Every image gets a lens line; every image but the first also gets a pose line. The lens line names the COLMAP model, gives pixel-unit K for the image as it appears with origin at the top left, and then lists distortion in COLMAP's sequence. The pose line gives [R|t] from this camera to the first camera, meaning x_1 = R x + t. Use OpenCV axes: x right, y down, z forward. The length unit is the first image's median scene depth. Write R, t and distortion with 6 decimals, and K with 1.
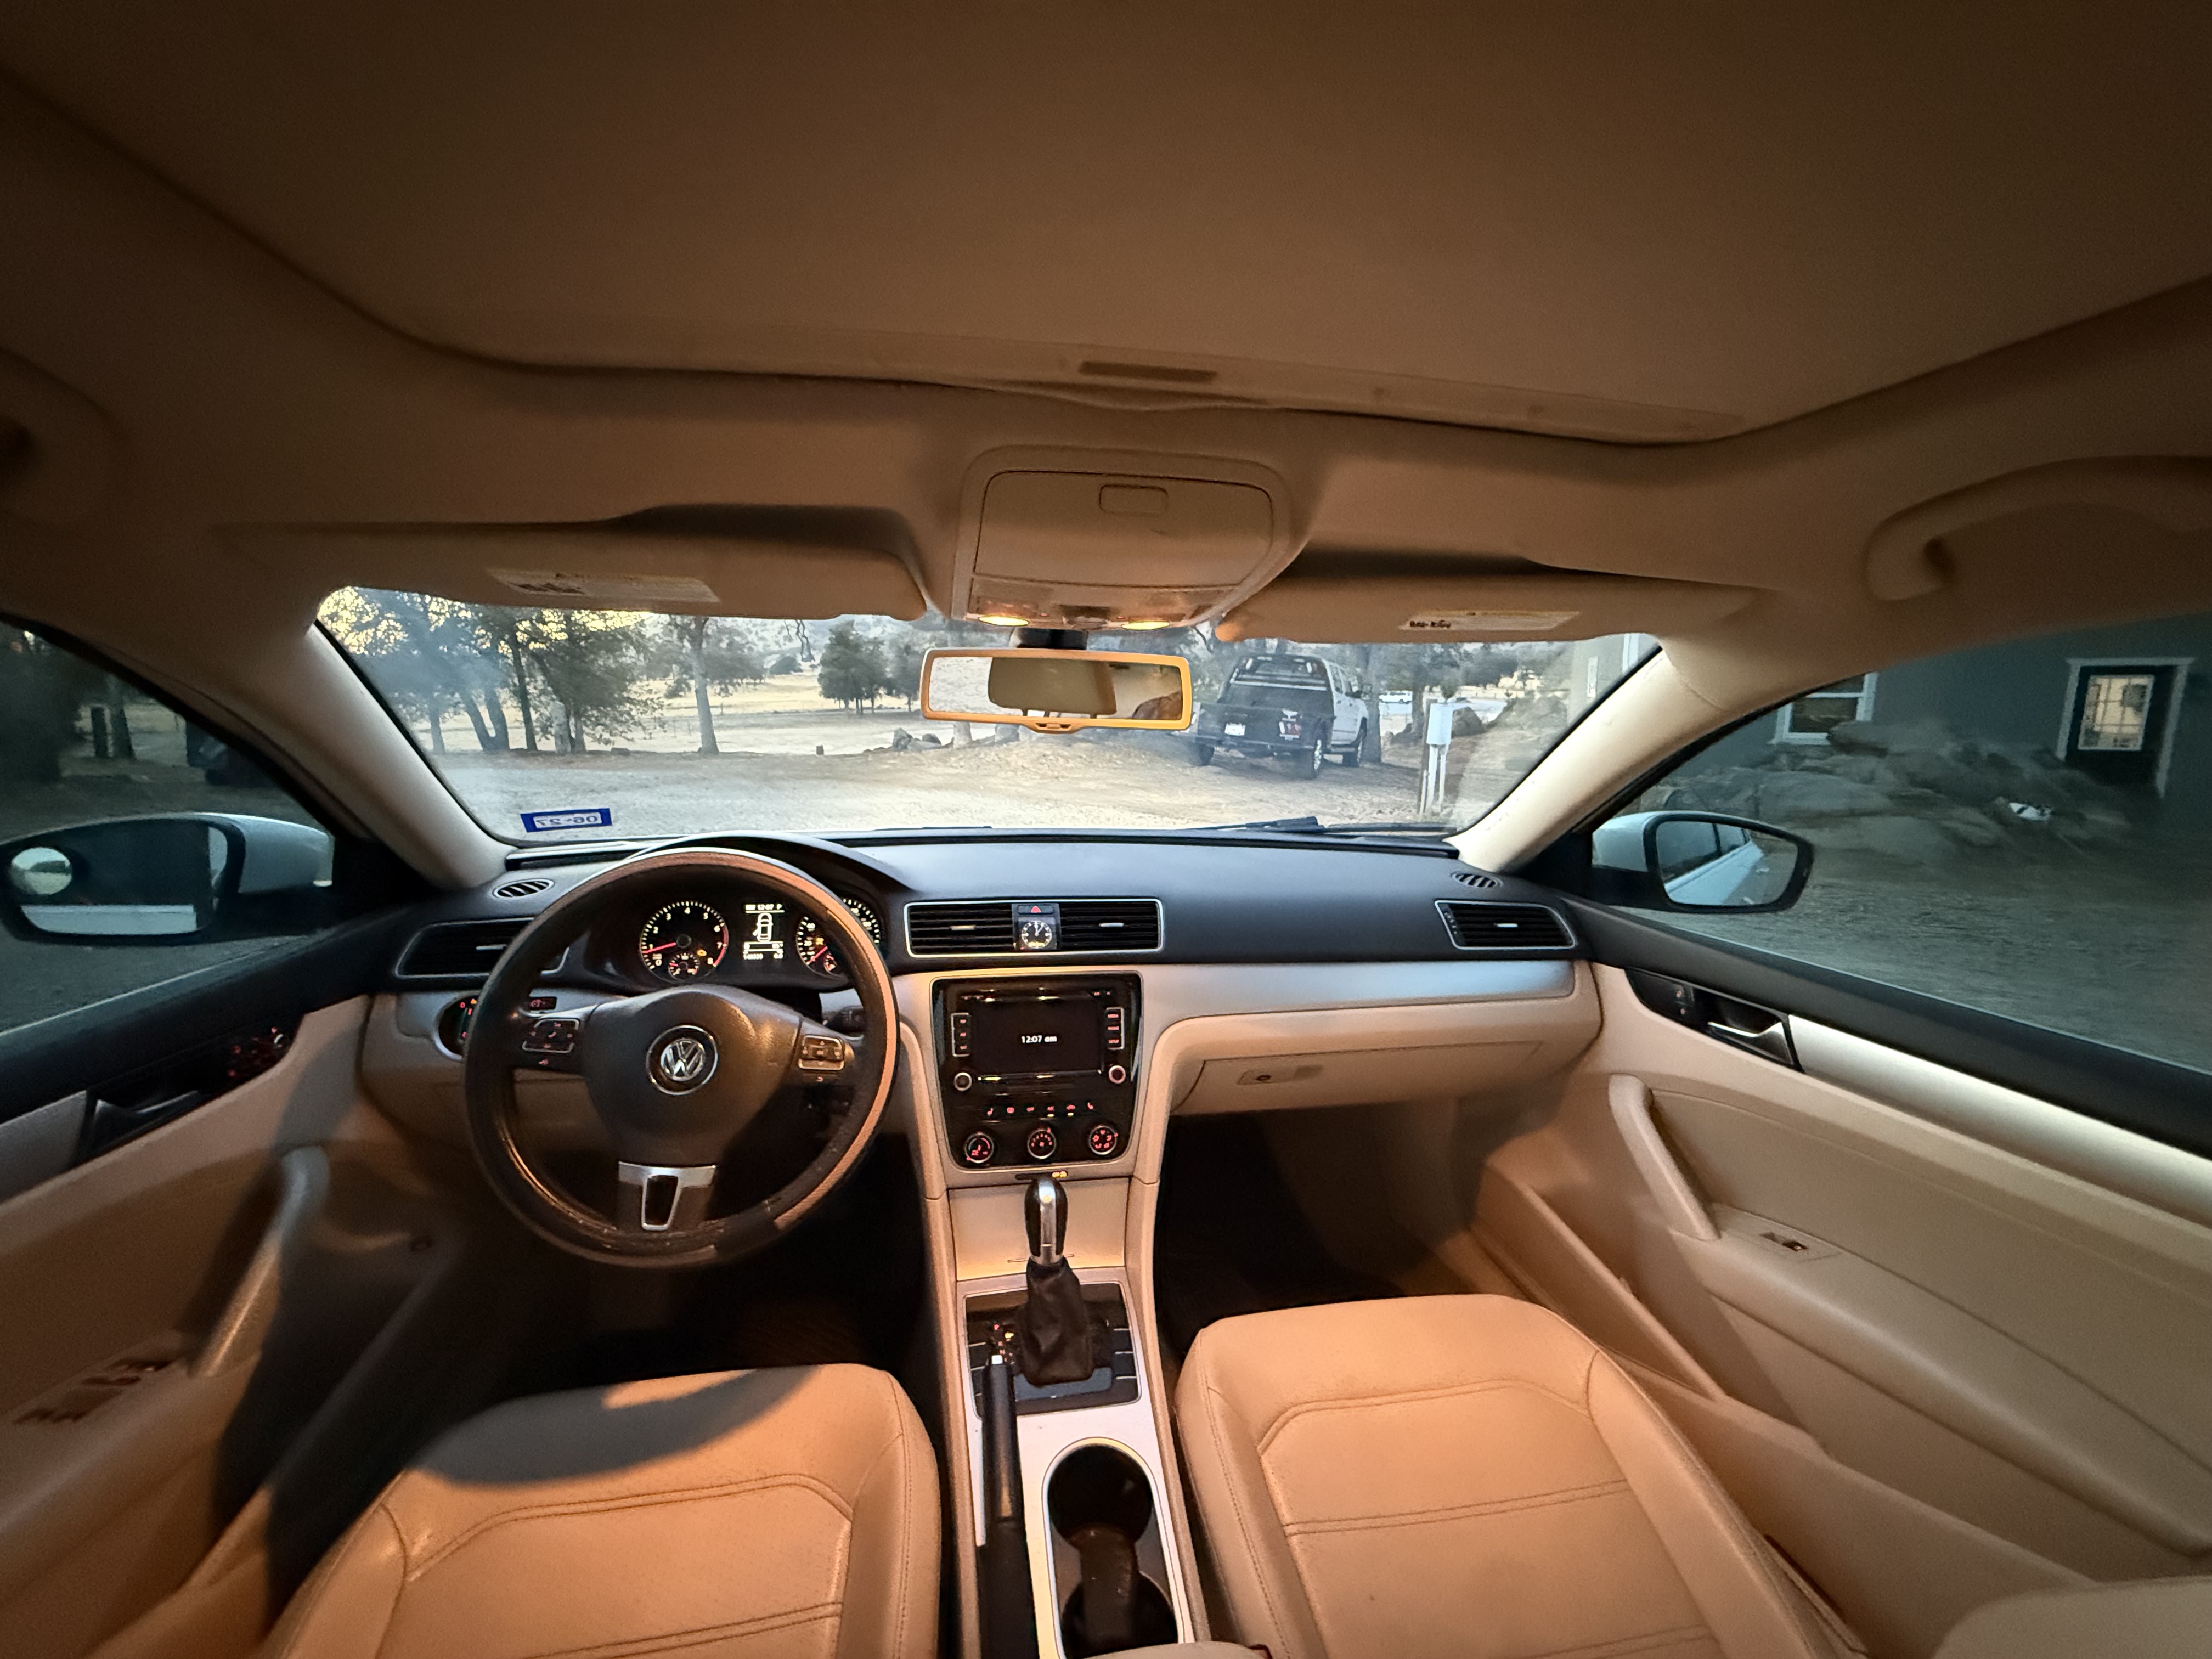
lens RADIAL K [[871.7, 0, 1106.0], [0, 871.7, 829.5], [0, 0, 1]] dist [0.002691, -0.000027]
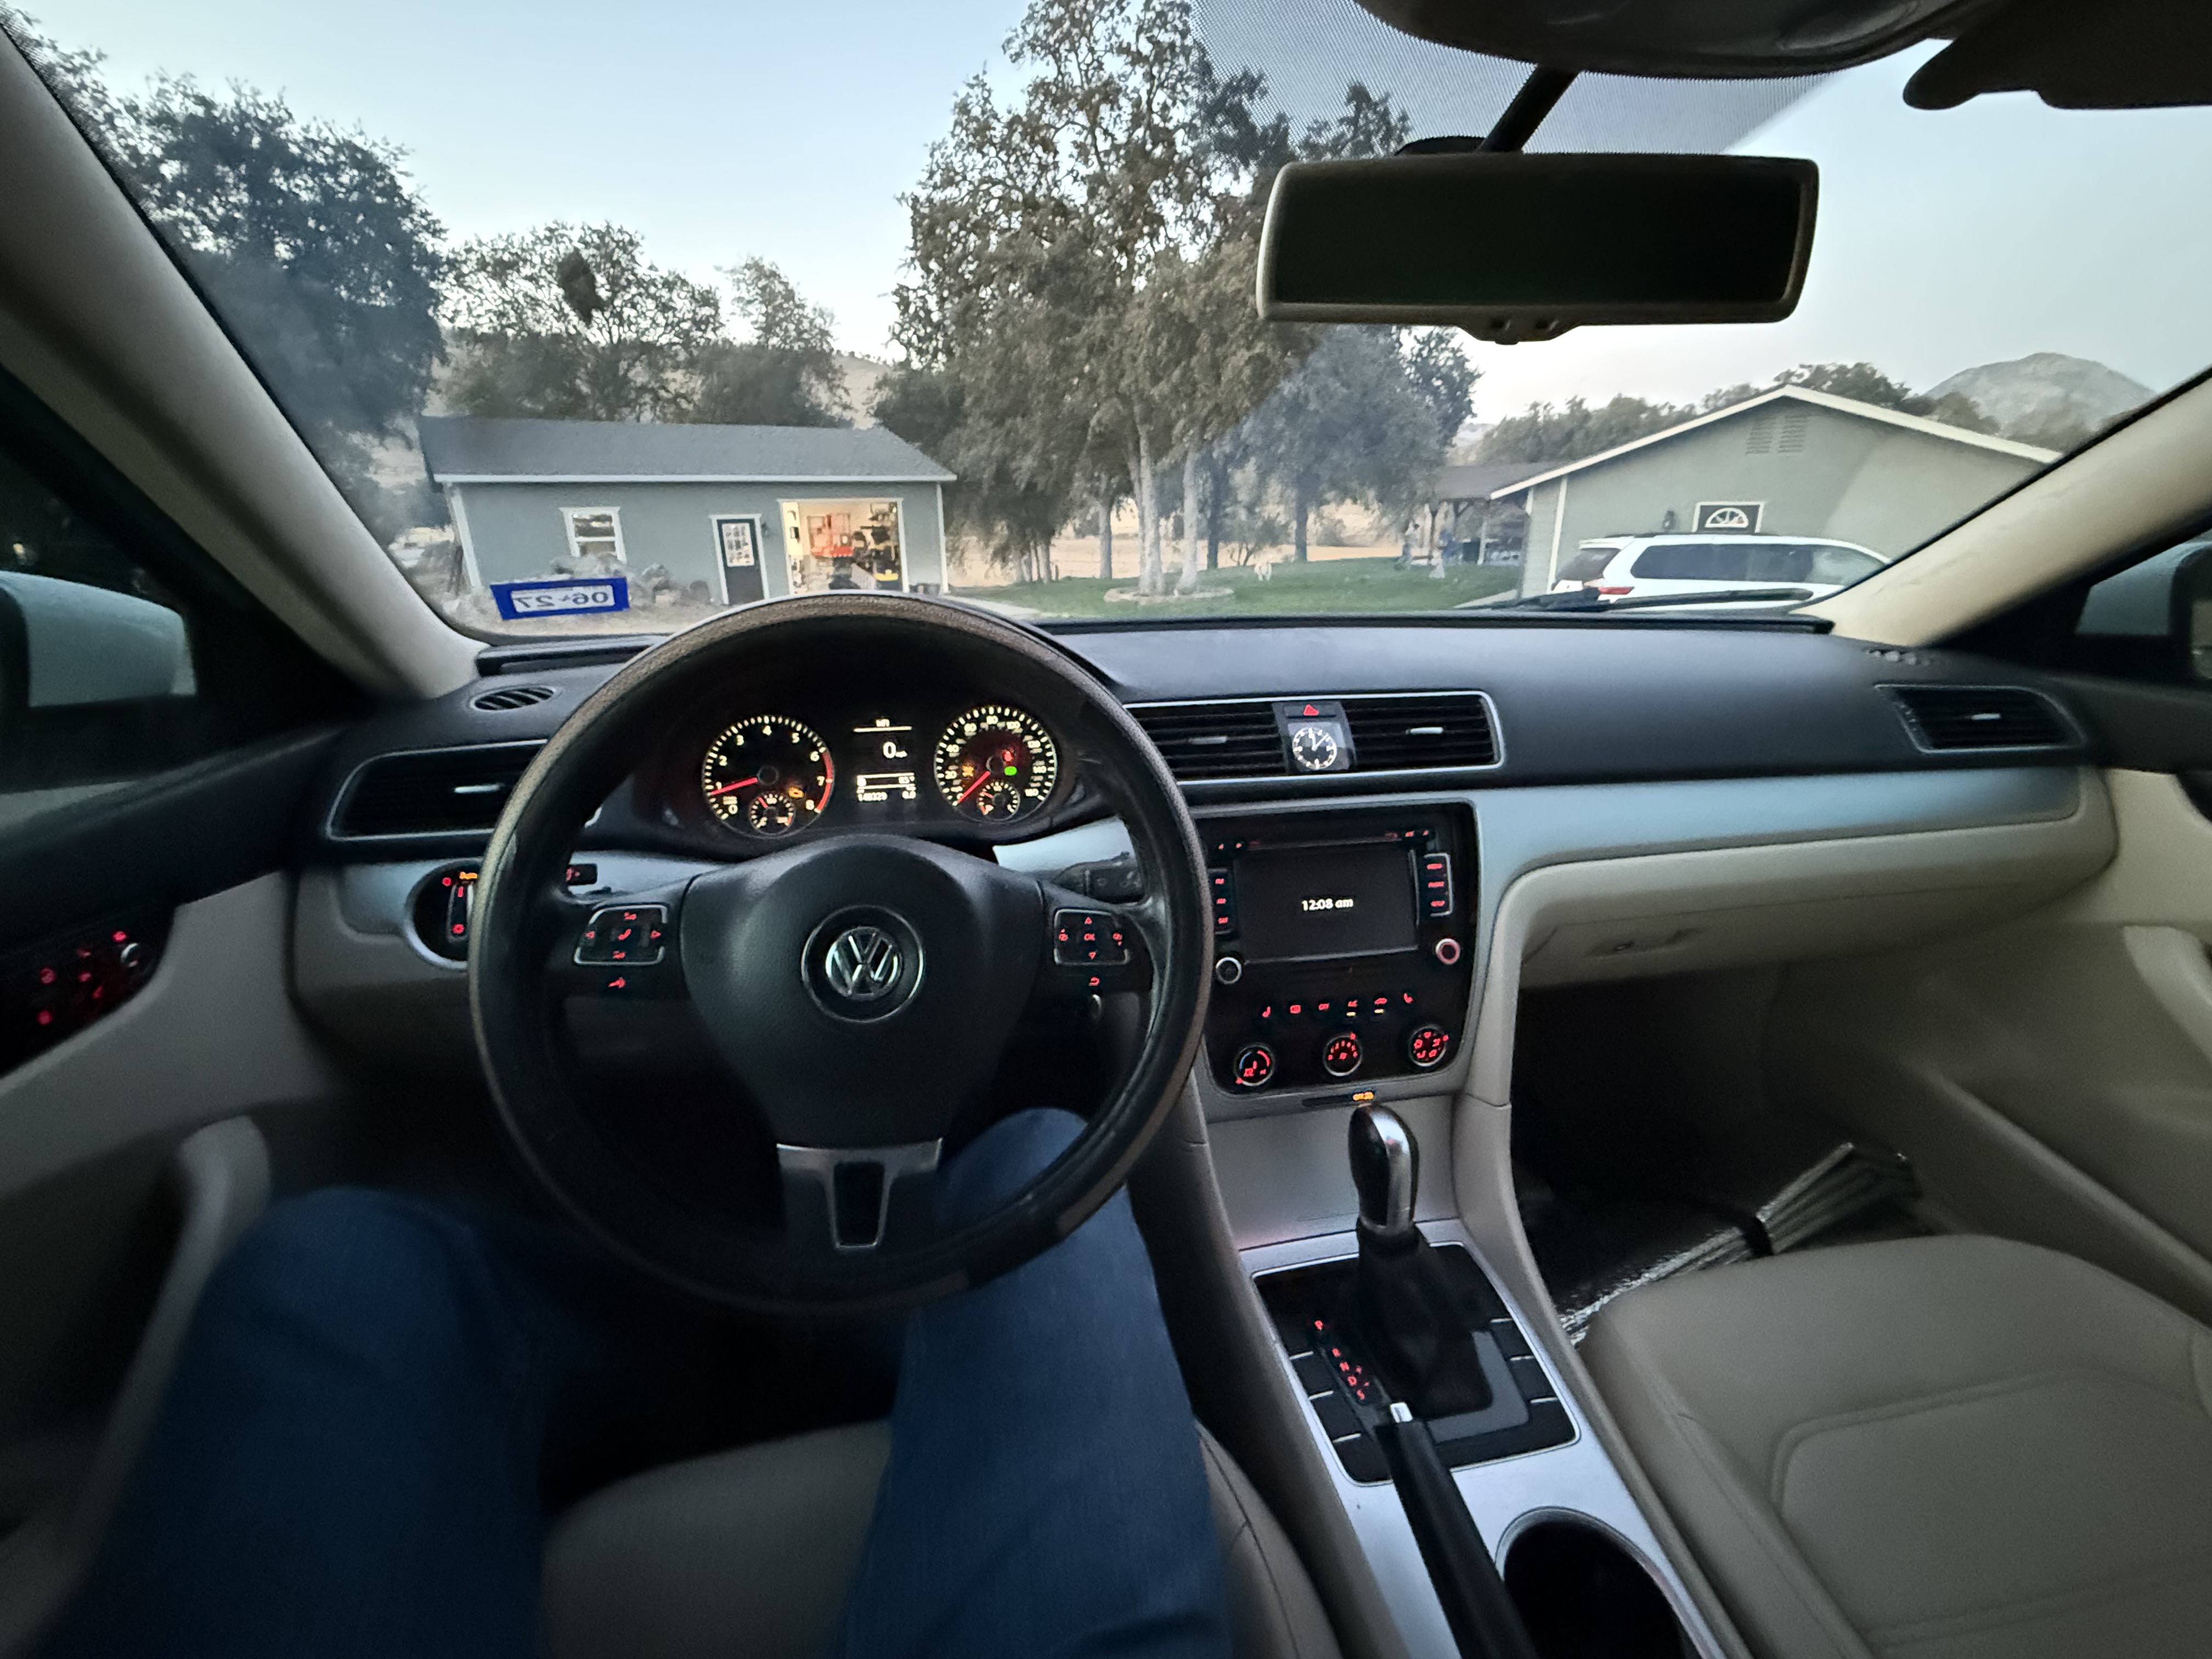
lens RADIAL K [[903.3, 0, 1097.6], [0, 903.3, 811.5], [0, 0, 1]] dist [-0.000438, 0.000054]
pose [[0.999229, -0.030313, 0.024963, -0.262324], [0.026402, 0.989172, 0.144365, 0.065030], [-0.029069, -0.143595, 0.989210, 0.325828]]
